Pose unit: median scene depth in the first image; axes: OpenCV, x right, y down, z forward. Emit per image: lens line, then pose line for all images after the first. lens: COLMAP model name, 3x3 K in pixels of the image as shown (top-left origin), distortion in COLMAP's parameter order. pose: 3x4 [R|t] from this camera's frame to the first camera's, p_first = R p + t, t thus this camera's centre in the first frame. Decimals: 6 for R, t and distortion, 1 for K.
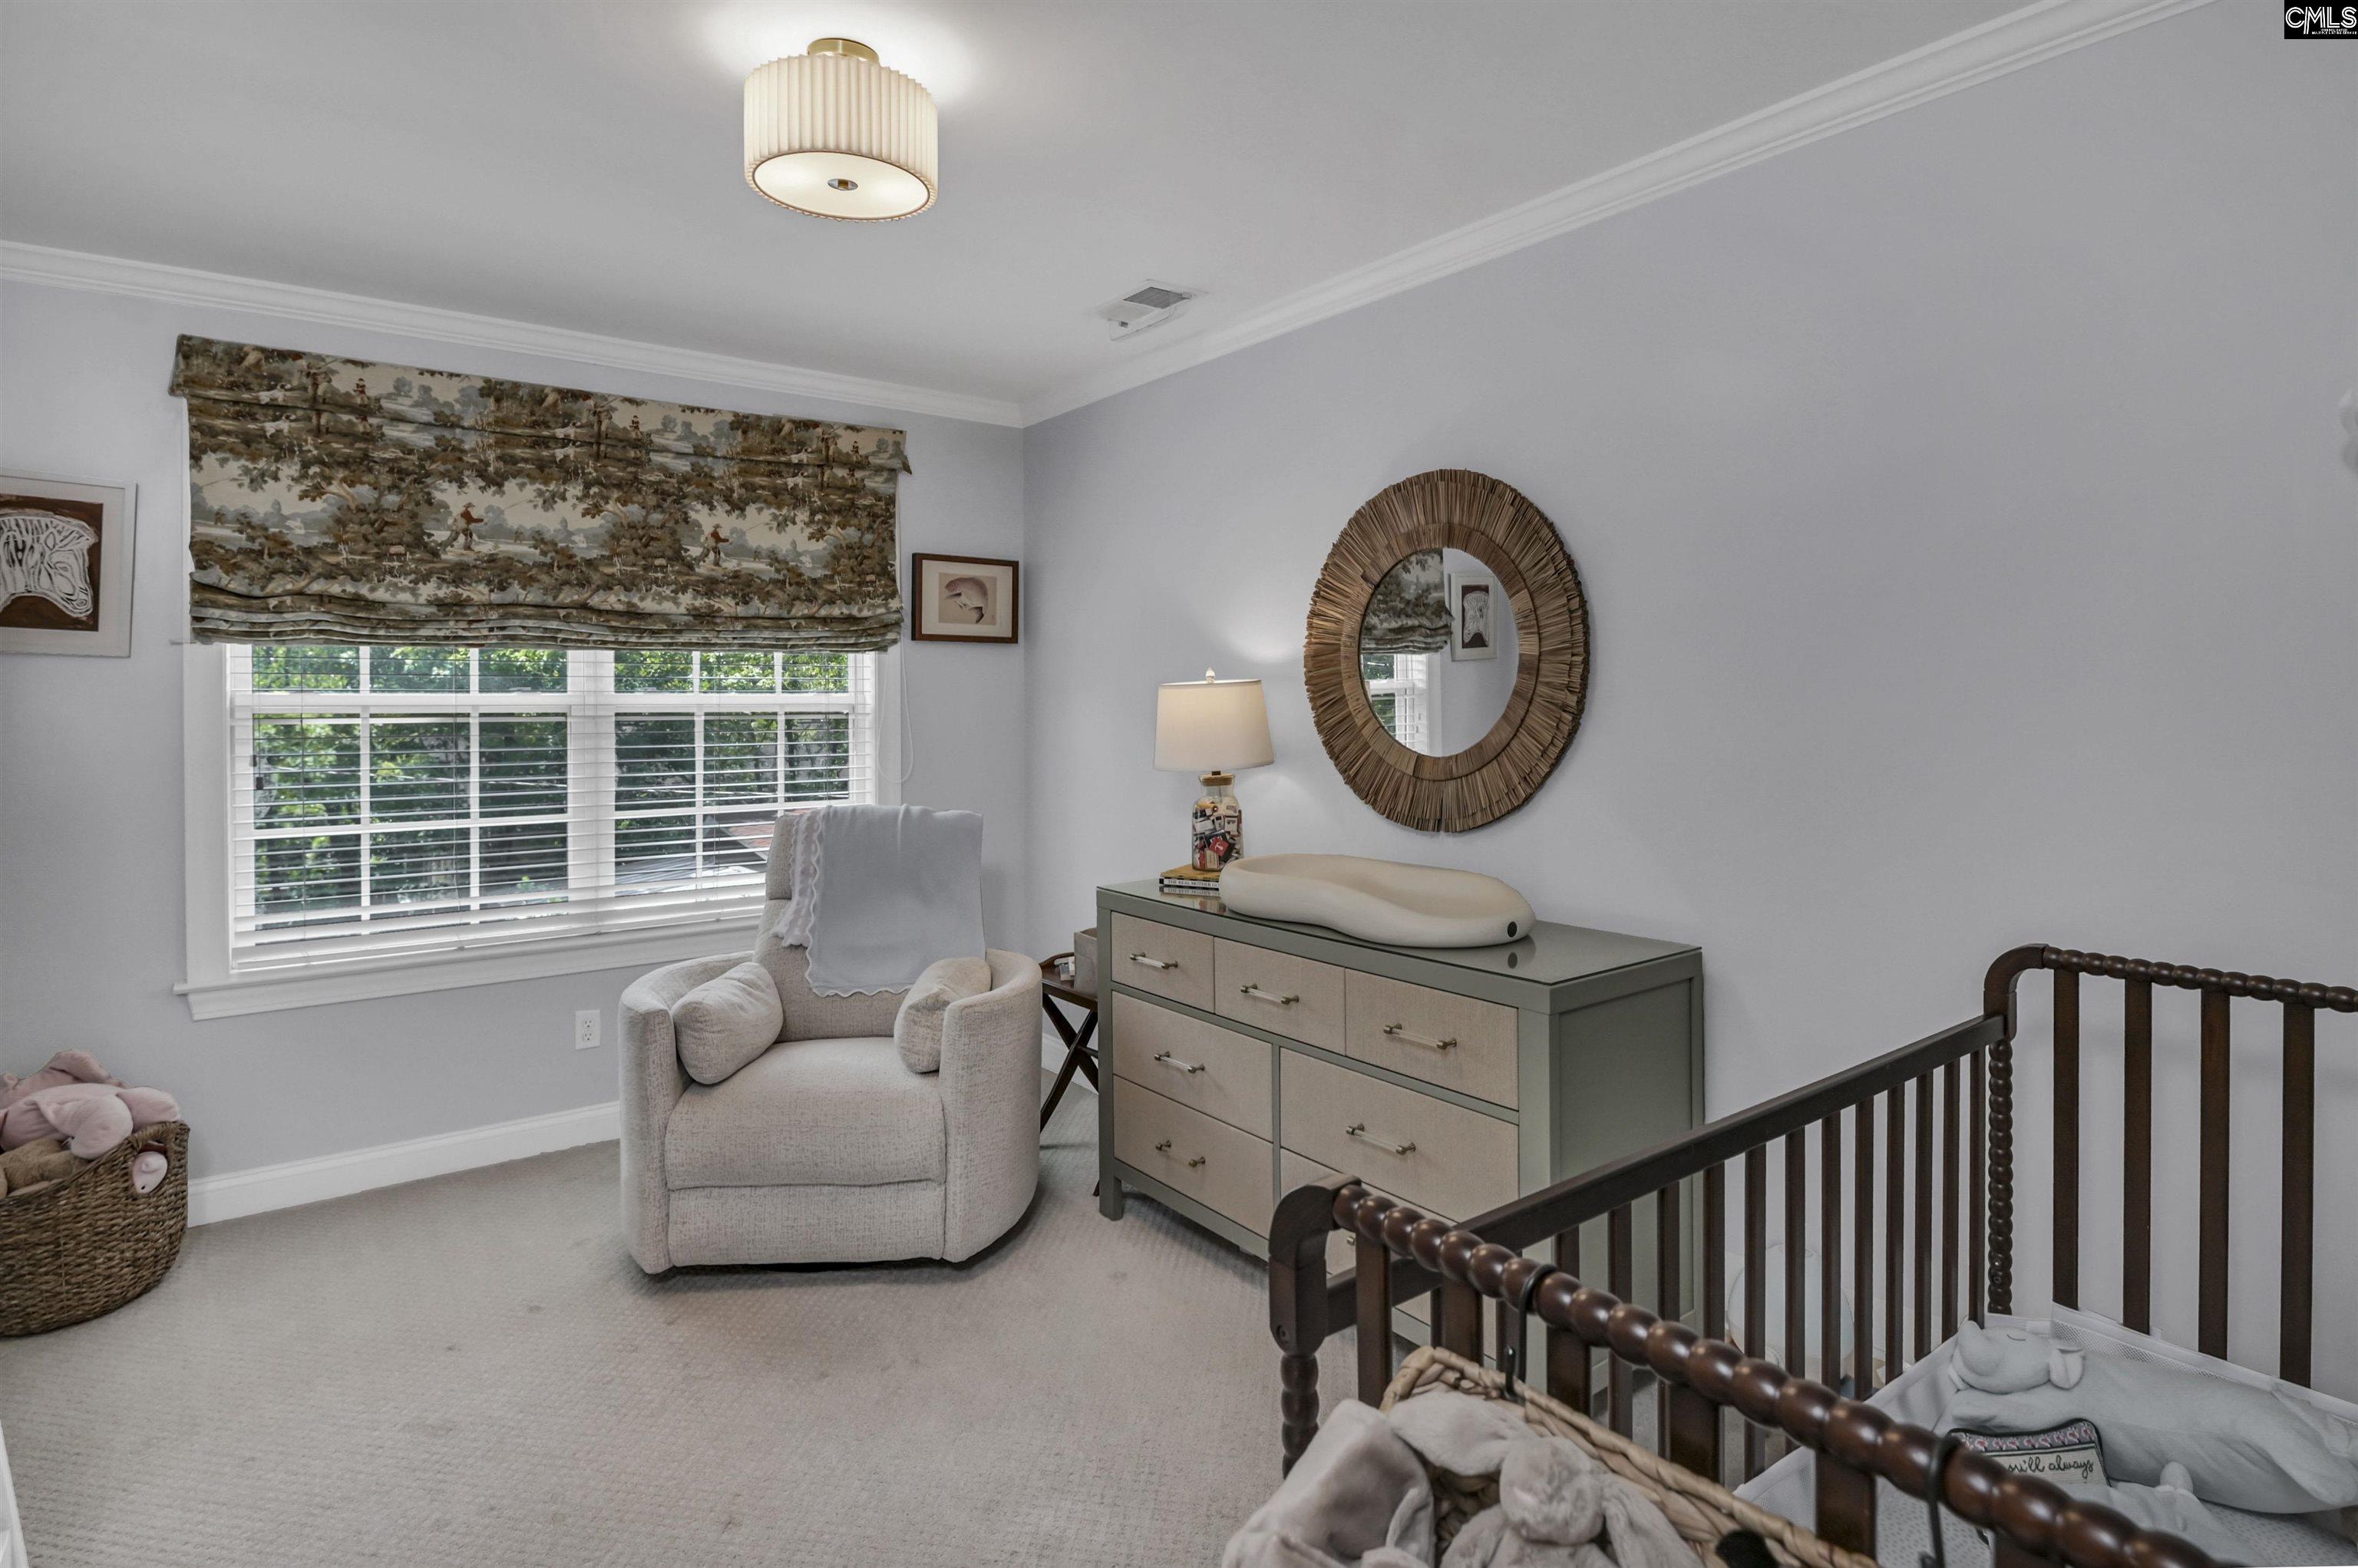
lens RADIAL K [[1220.2, 0, 1254.4], [0, 1220.2, 735.2], [0, 0, 1]] dist [-0.002164, -0.003288]
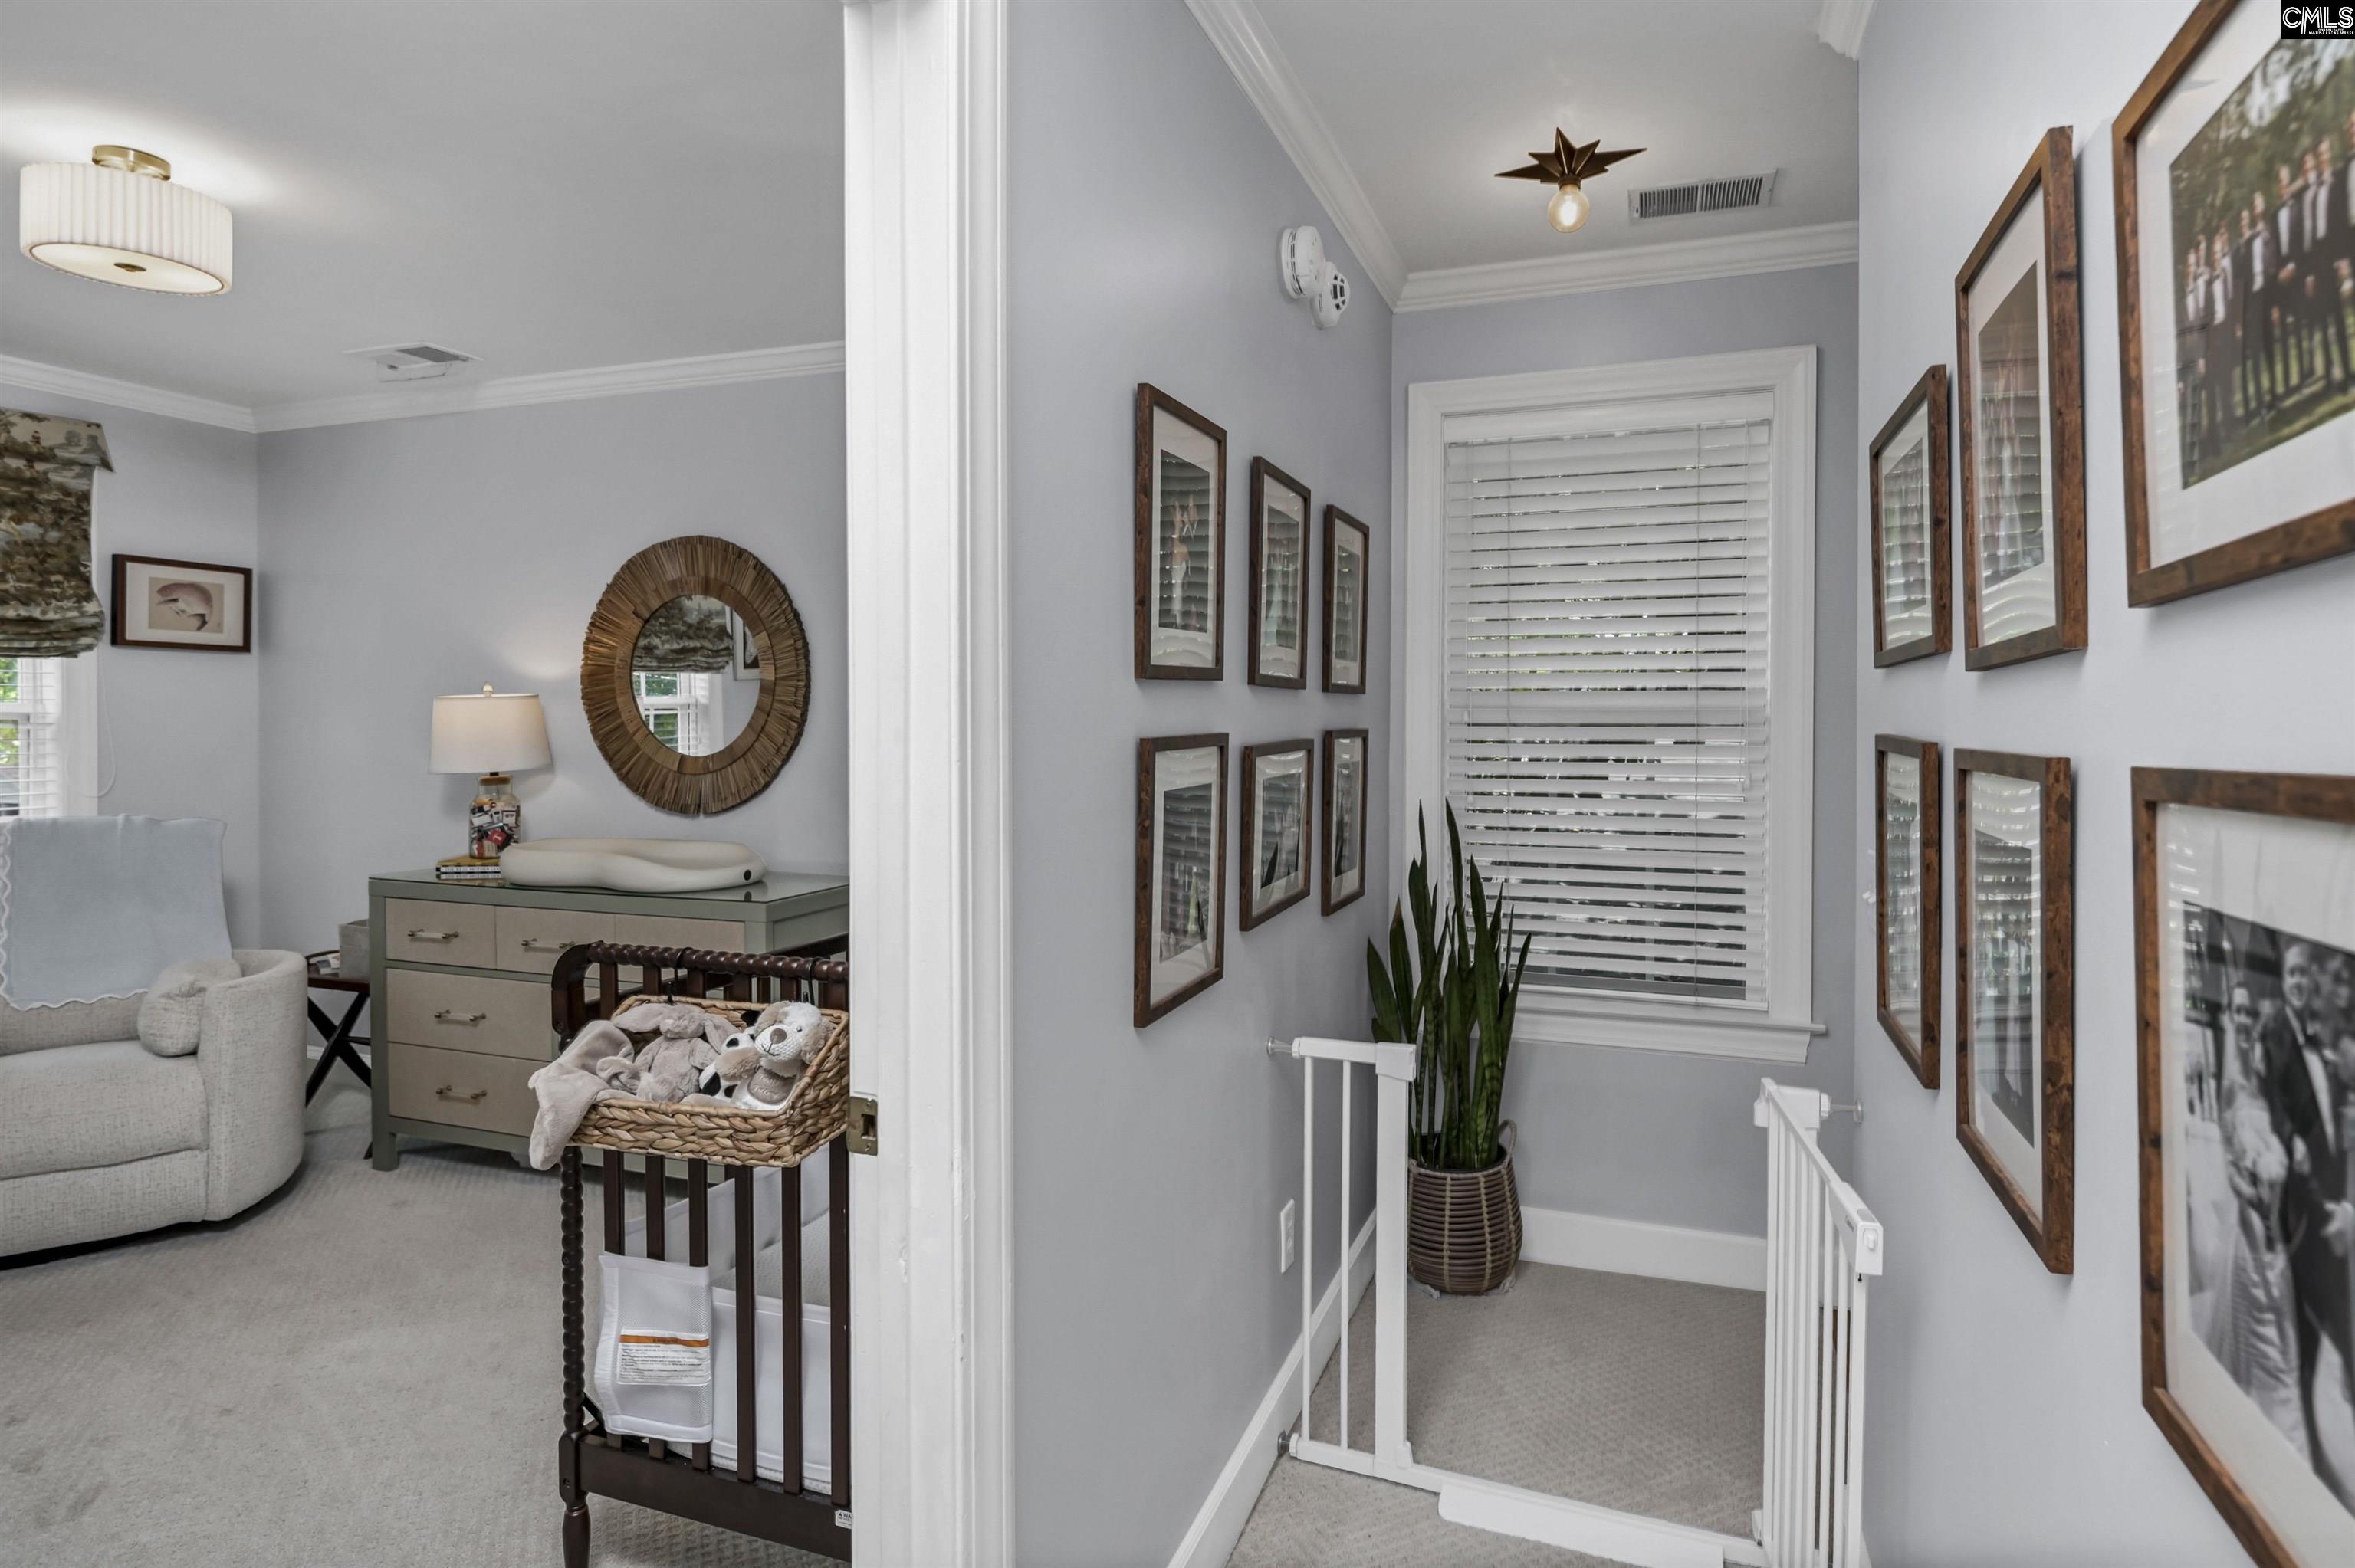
lens RADIAL K [[1218.5, 0, 1252.8], [0, 1218.5, 735.3], [0, 0, 1]] dist [-0.002164, -0.003288]
pose [[0.857493, -0.000349, 0.514495, -0.008190], [0.008085, 0.999885, -0.012798, 0.014878], [-0.514432, 0.015134, 0.857398, -0.366047]]
